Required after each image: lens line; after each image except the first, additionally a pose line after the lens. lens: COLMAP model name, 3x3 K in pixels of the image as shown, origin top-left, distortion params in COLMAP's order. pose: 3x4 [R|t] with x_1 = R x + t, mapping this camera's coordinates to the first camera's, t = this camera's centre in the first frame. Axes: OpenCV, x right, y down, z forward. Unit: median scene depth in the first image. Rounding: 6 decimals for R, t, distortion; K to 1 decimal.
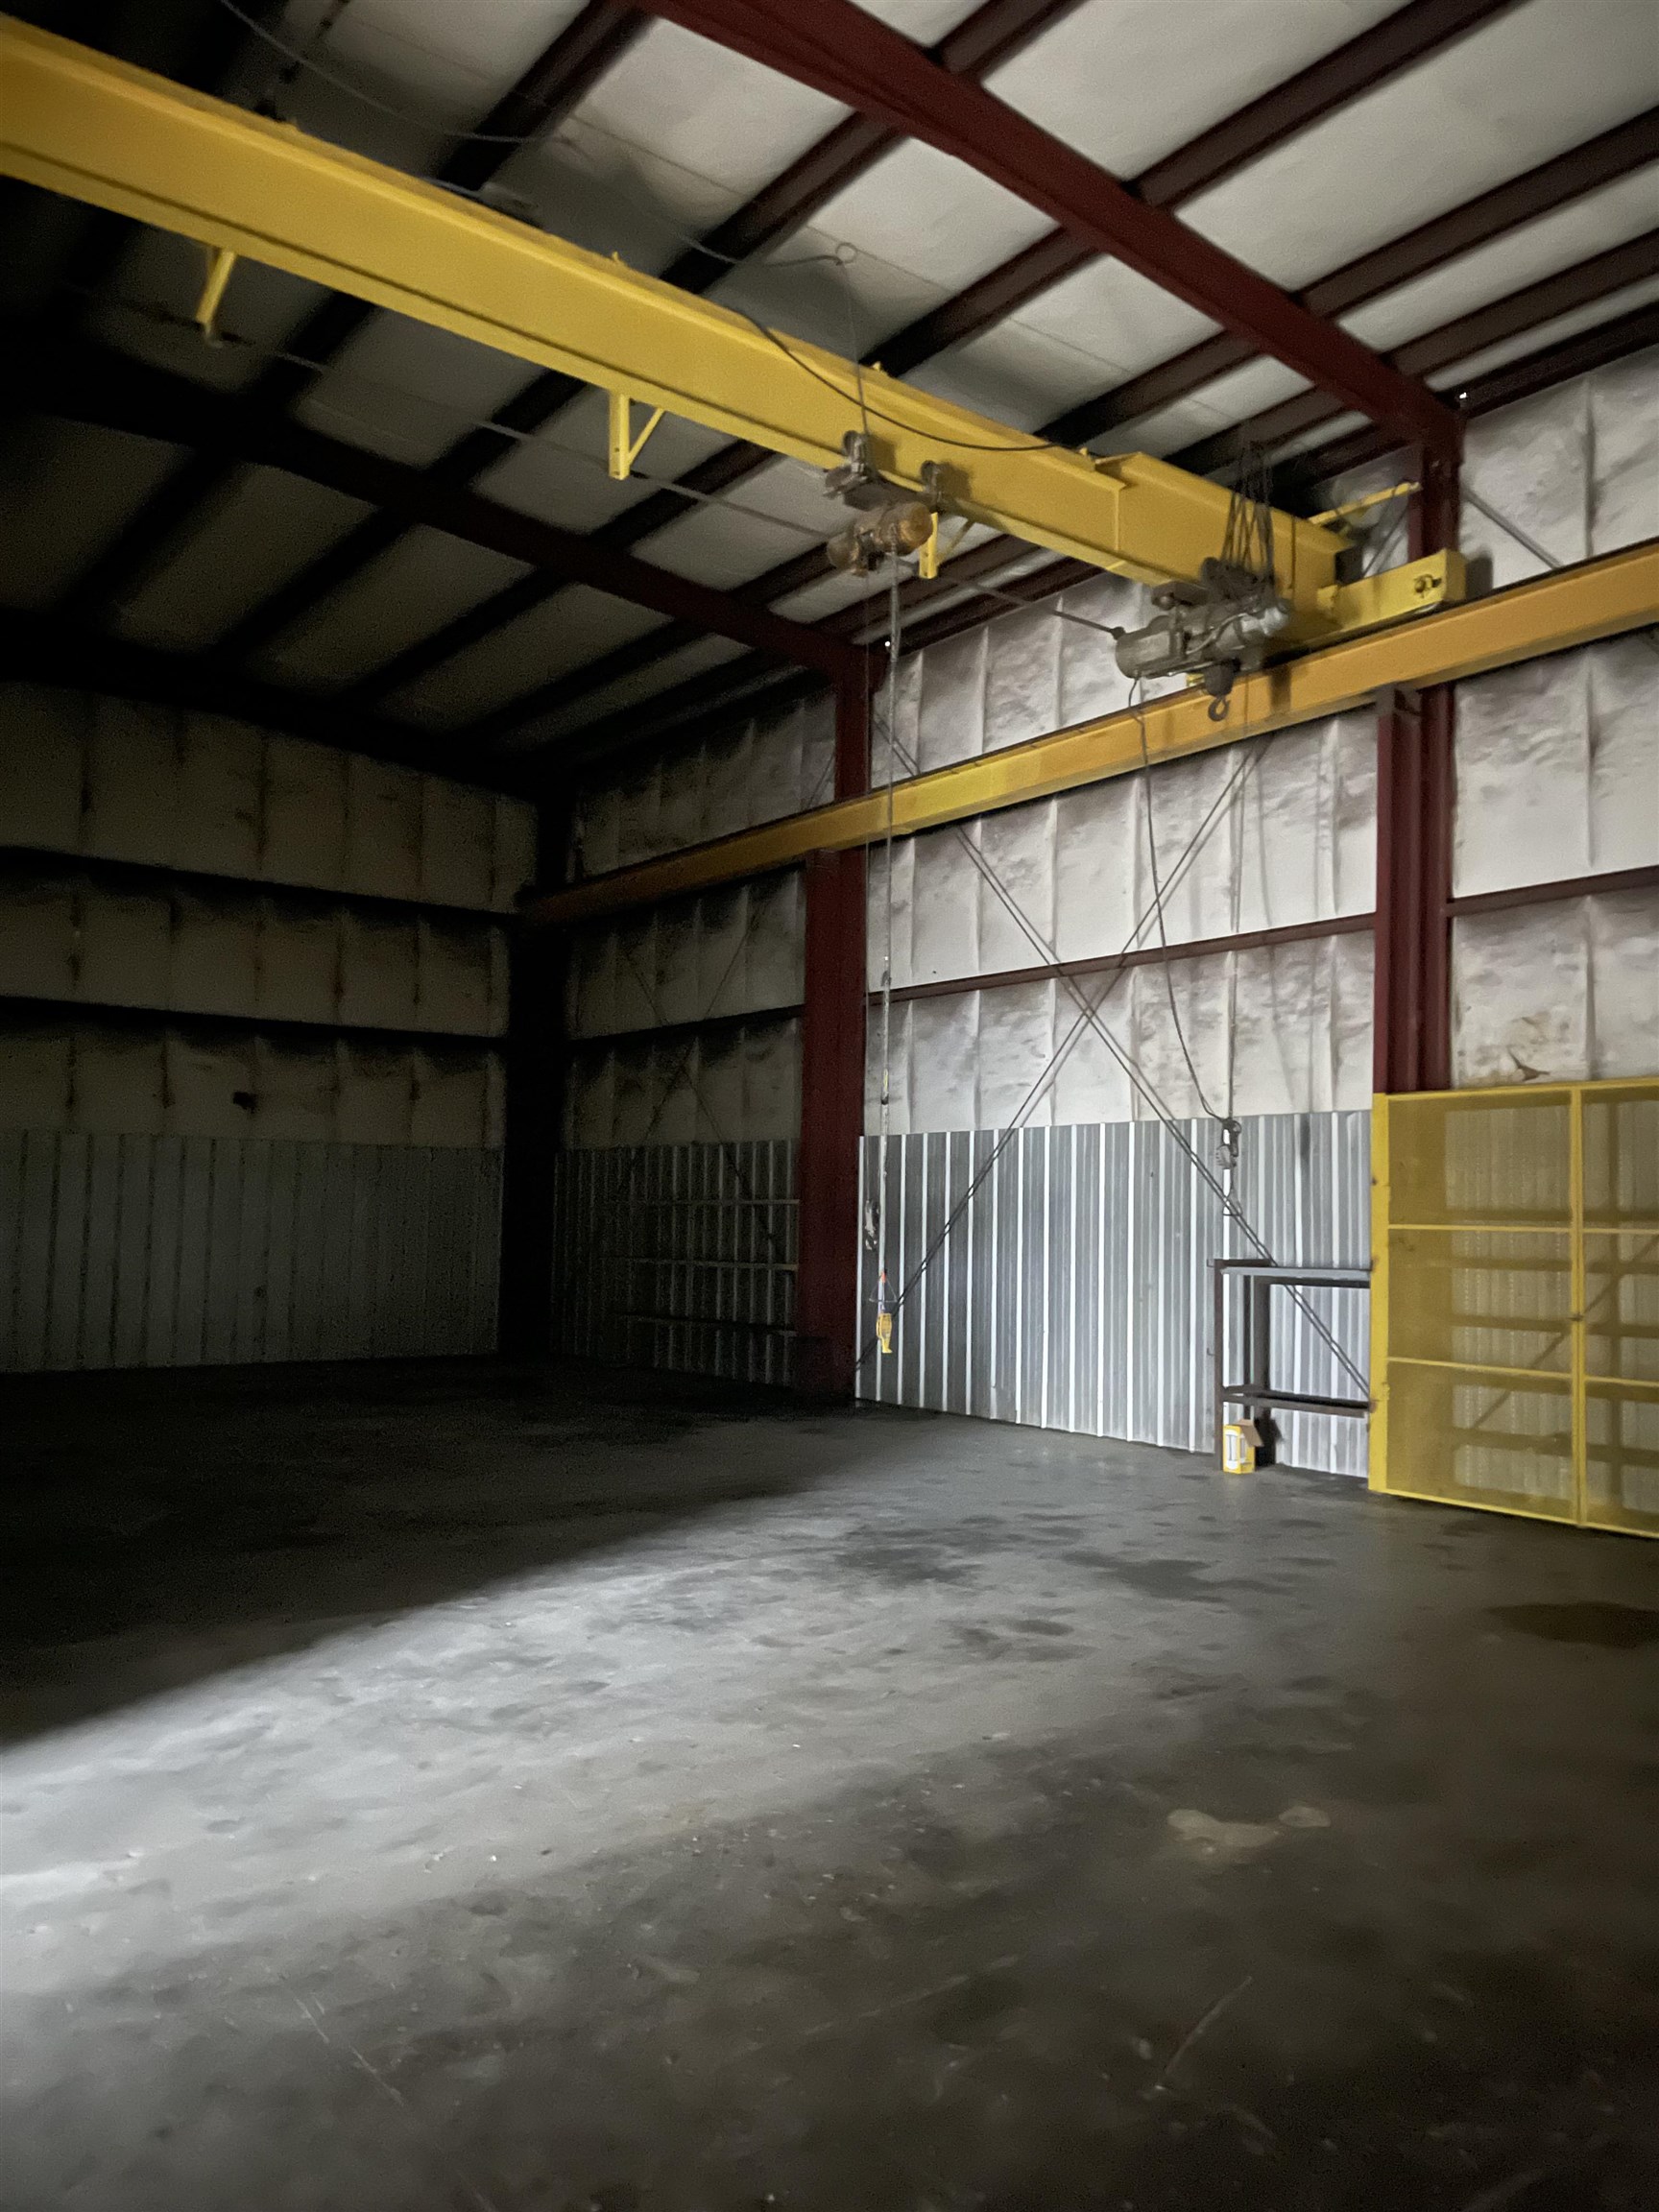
lens RADIAL K [[1684.4, 0, 837.6], [0, 1684.4, 1115.5], [0, 0, 1]] dist [0.070857, -0.098281]
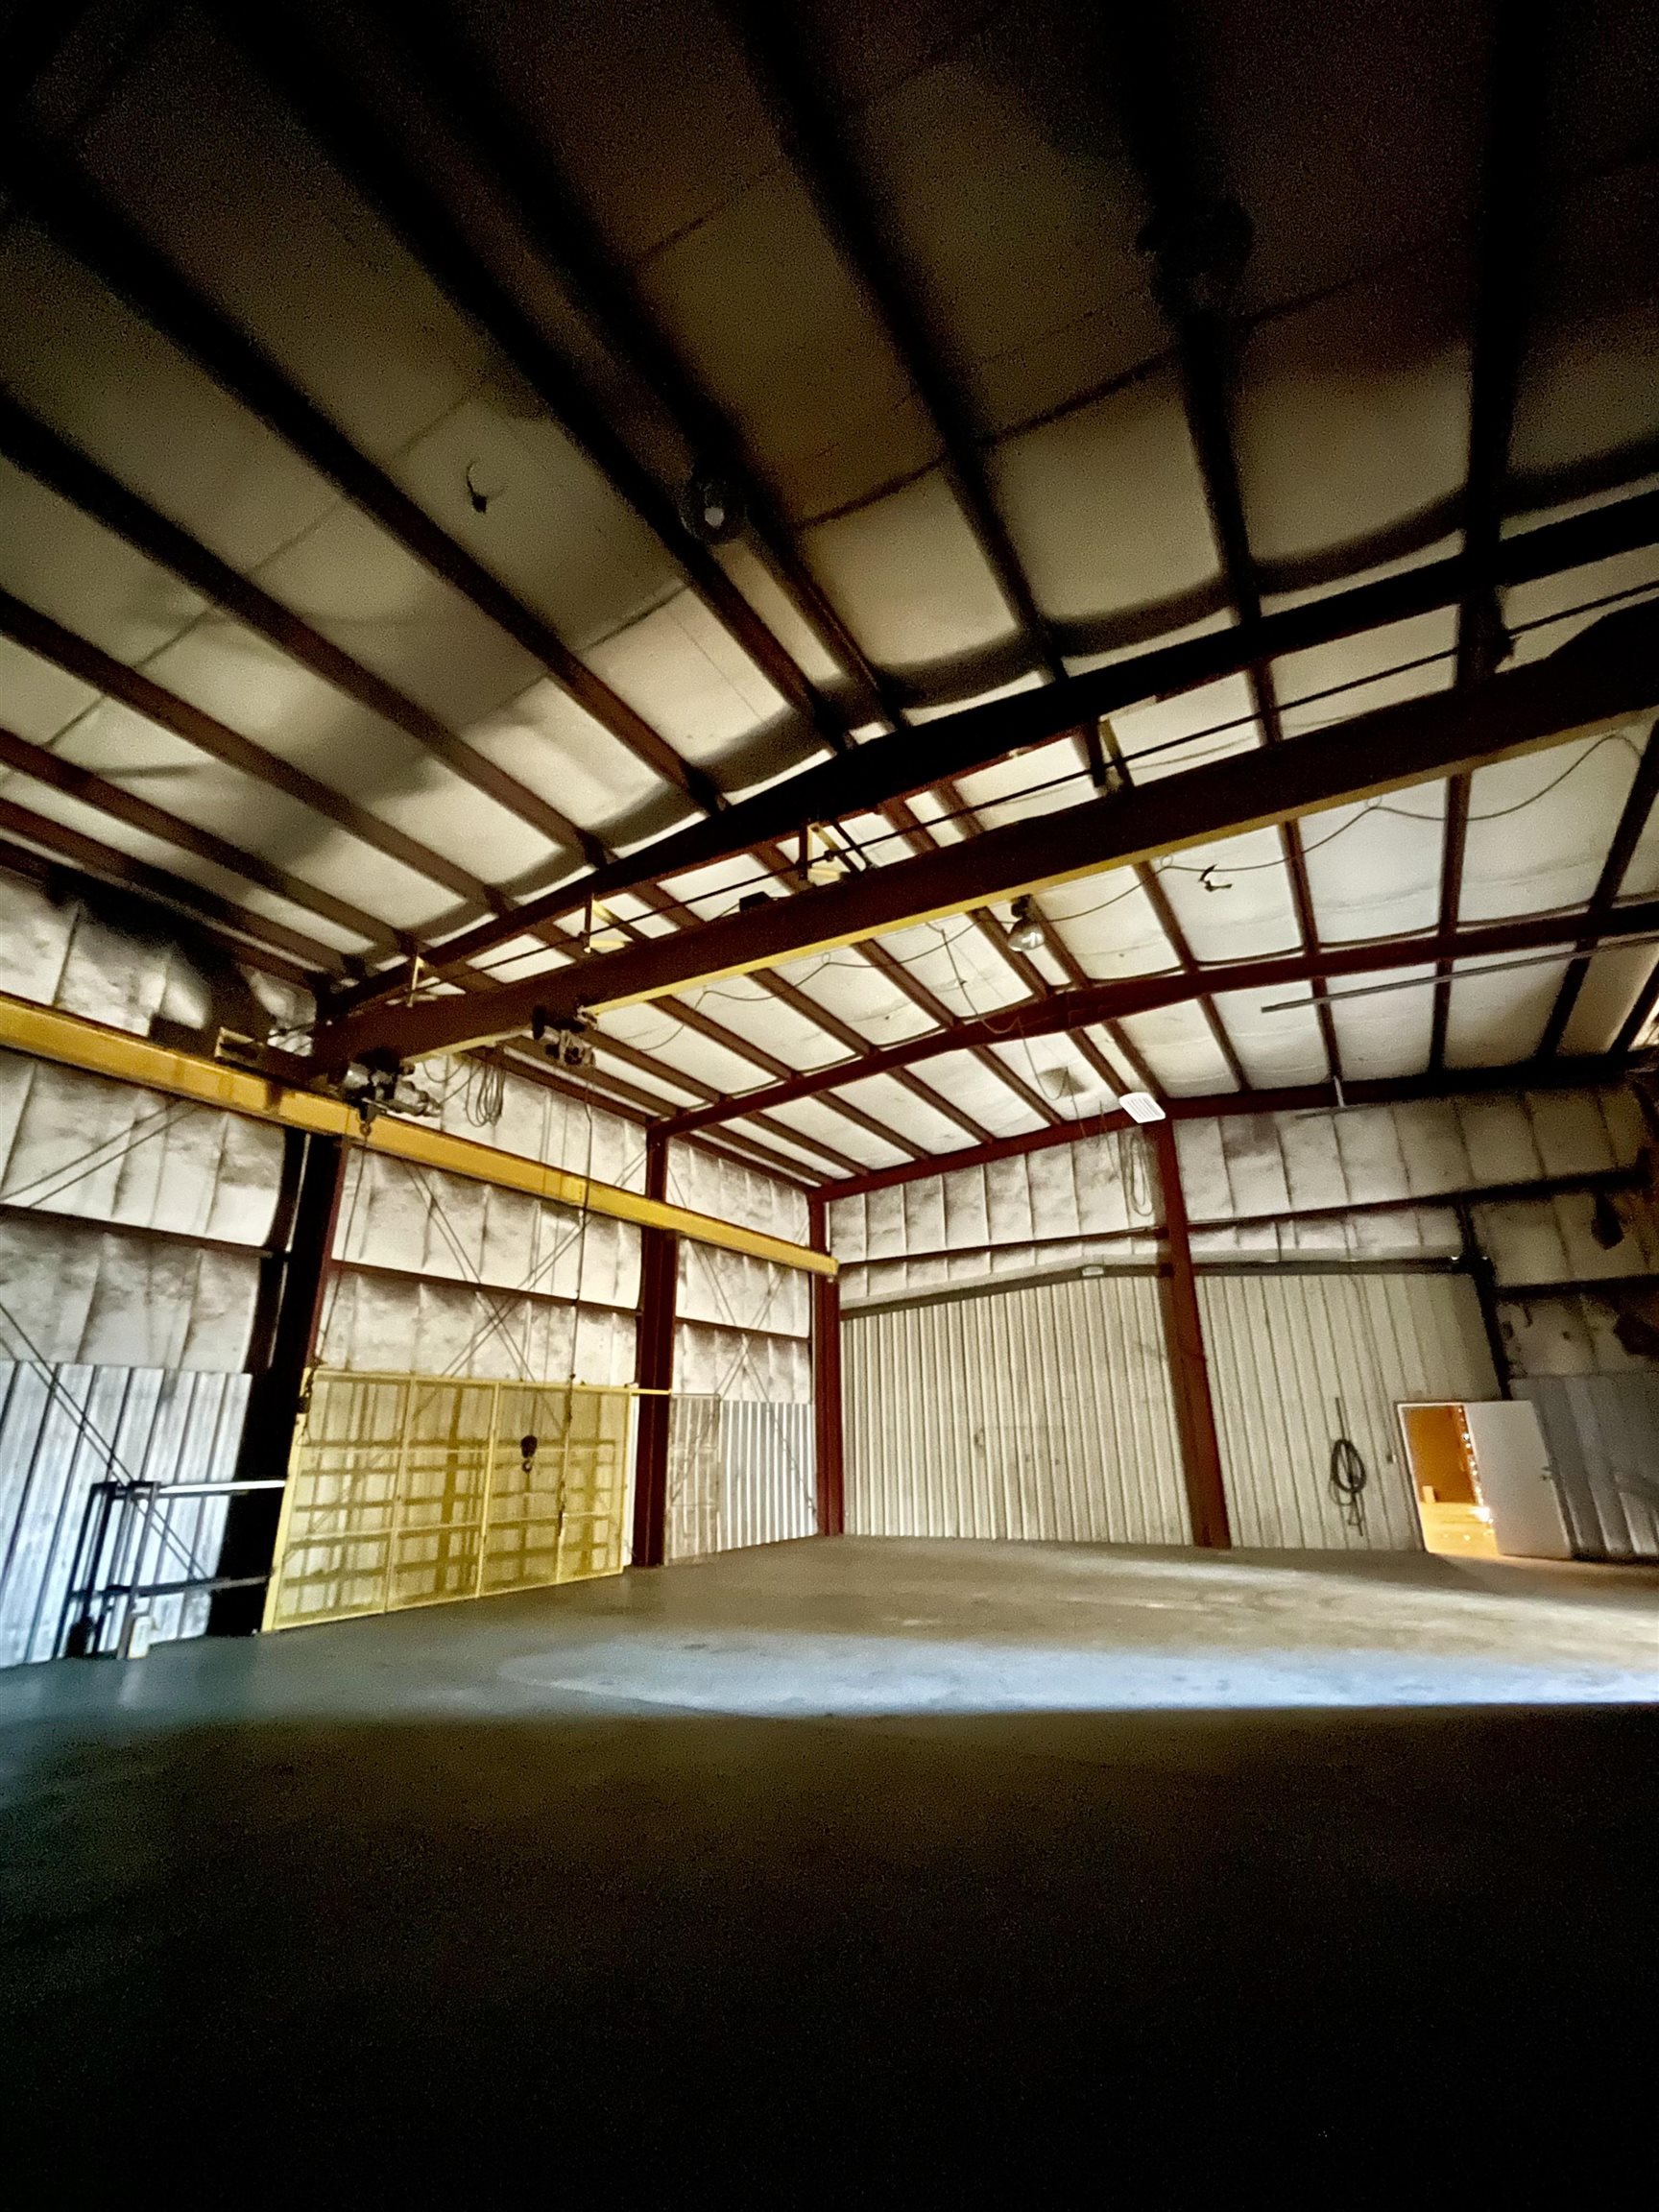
lens RADIAL K [[967.1, 0, 829.0], [0, 967.1, 1084.3], [0, 0, 1]] dist [-0.002244, -0.000710]
pose [[-0.403256, 0.317939, 0.858079, -0.668445], [-0.045605, 0.929554, -0.365854, 0.044214], [-0.913950, -0.186666, -0.360349, 0.769008]]
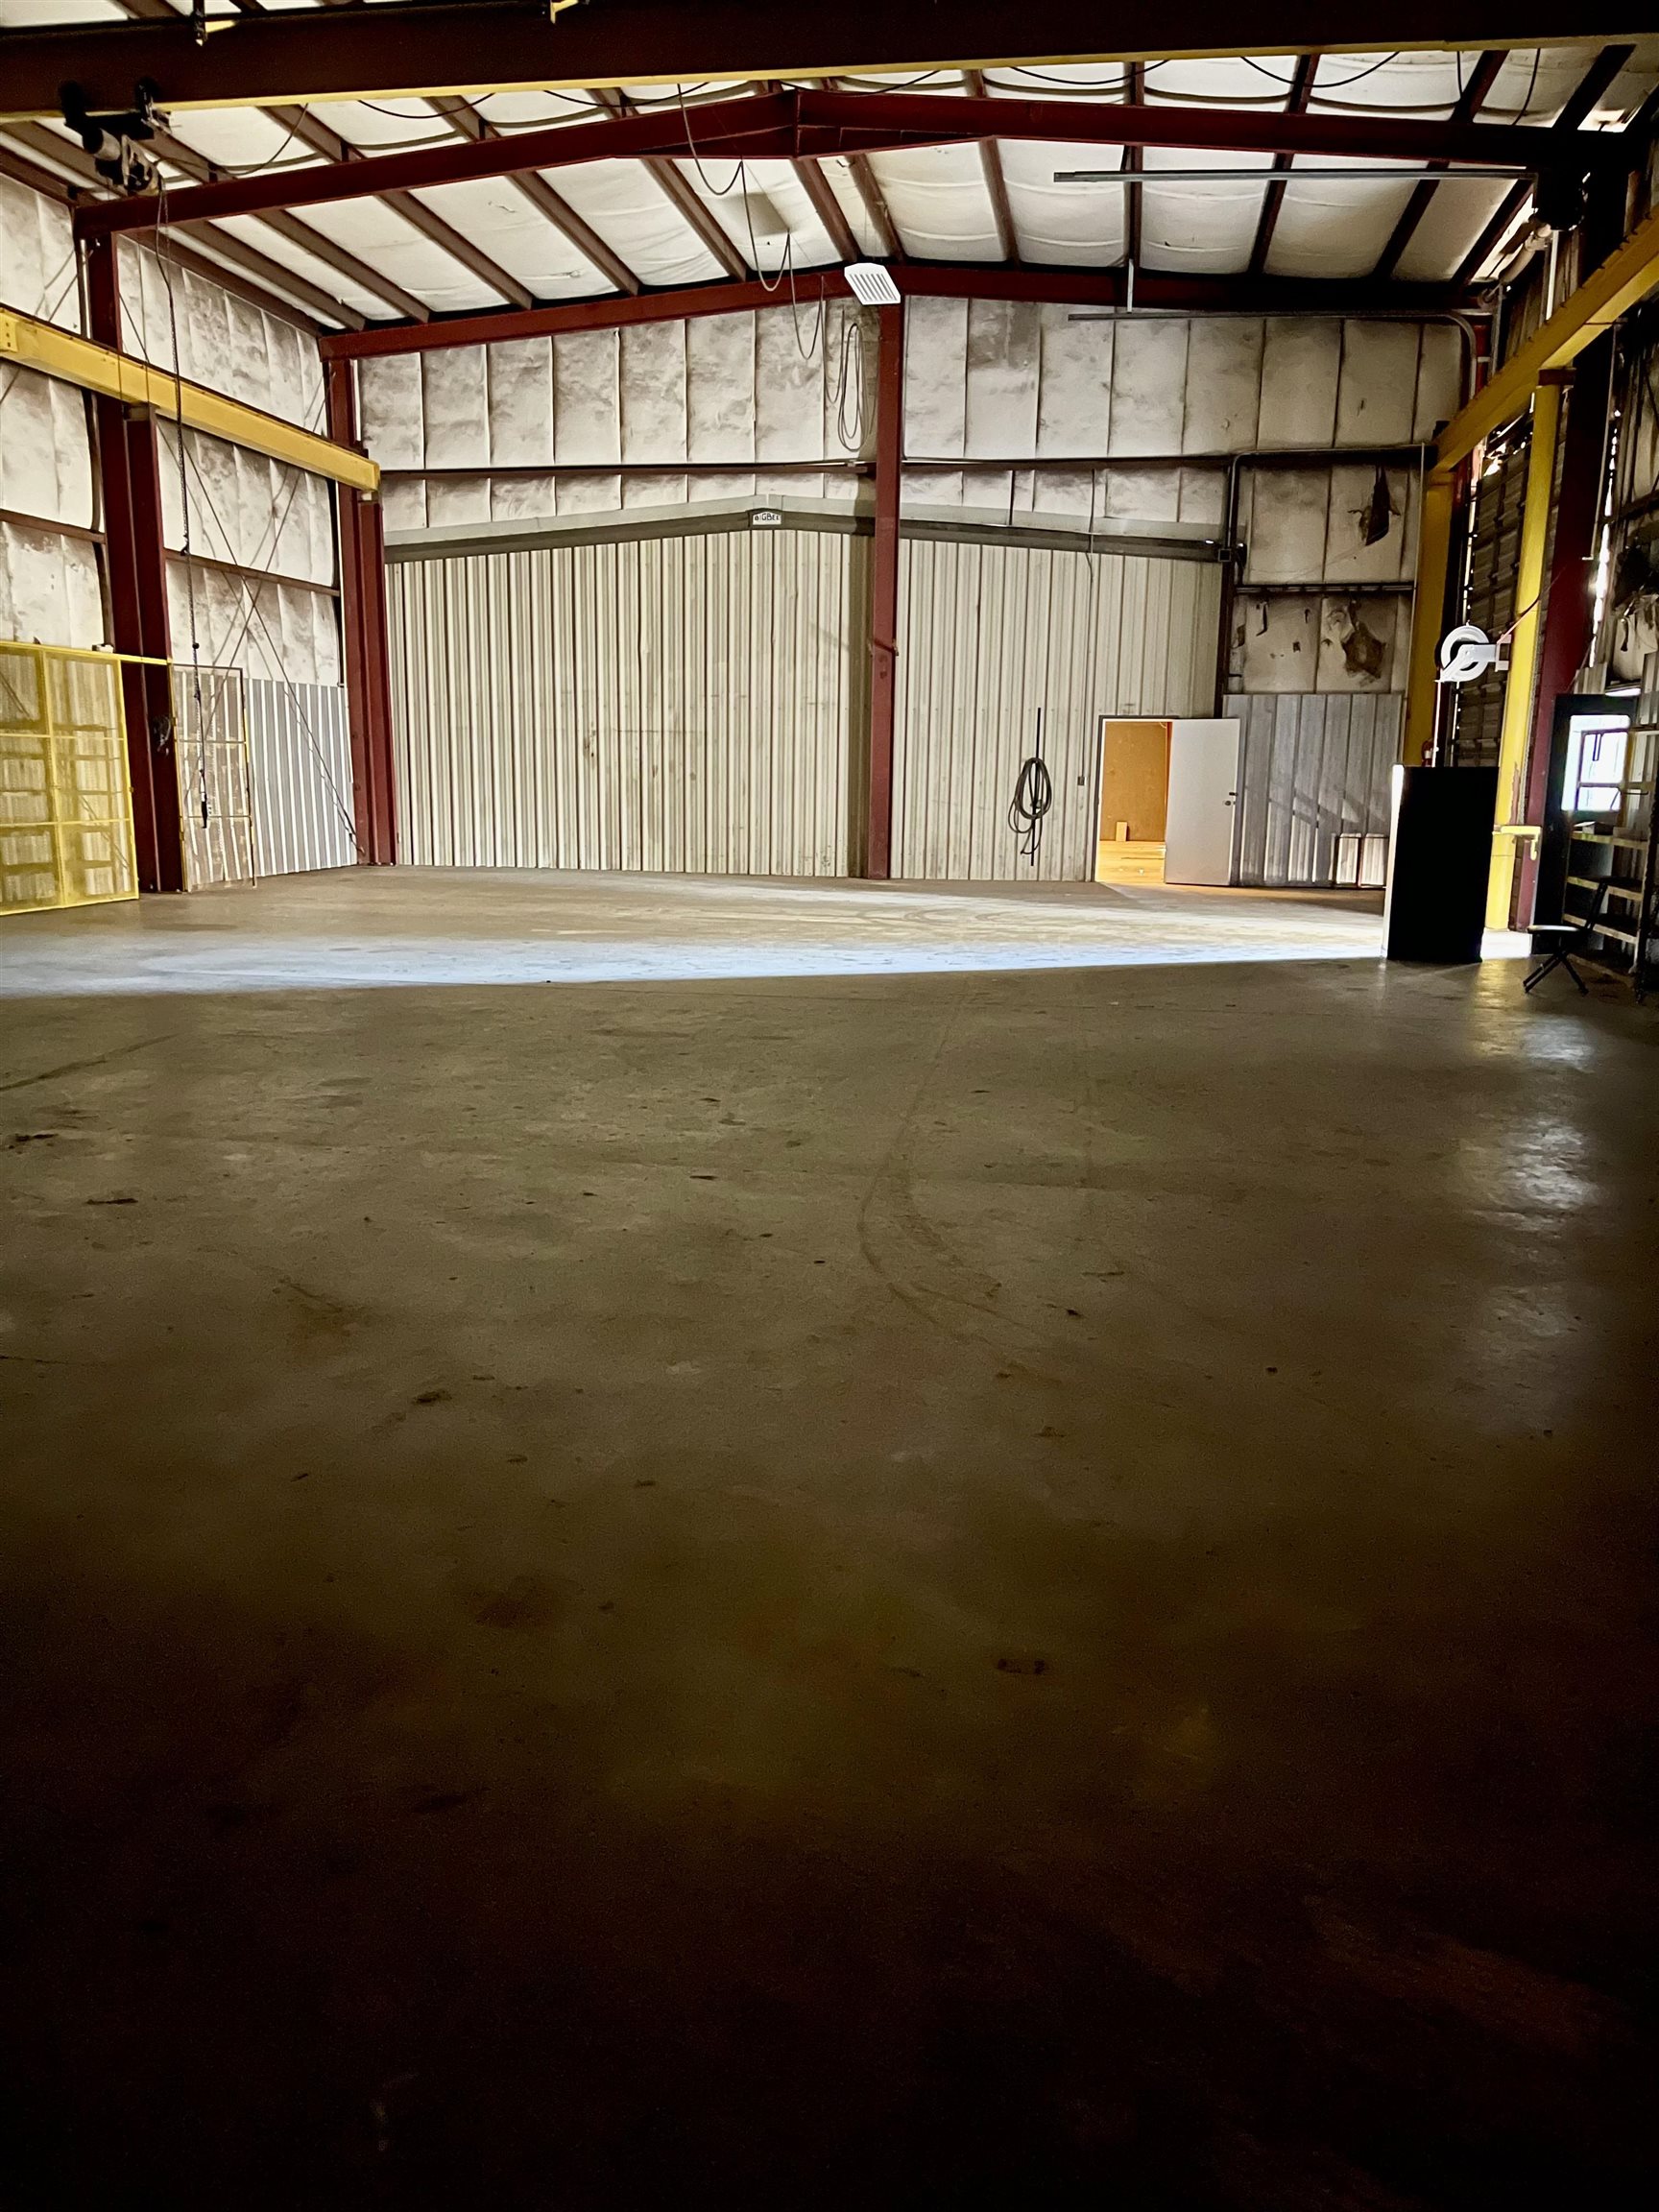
lens RADIAL K [[1684.4, 0, 838.2], [0, 1684.4, 1152.7], [0, 0, 1]] dist [0.070857, -0.098281]
pose [[-0.692274, -0.176902, 0.699616, -0.839309], [-0.062294, 0.980518, 0.186289, 0.064495], [-0.718941, 0.085381, -0.689807, 0.973356]]
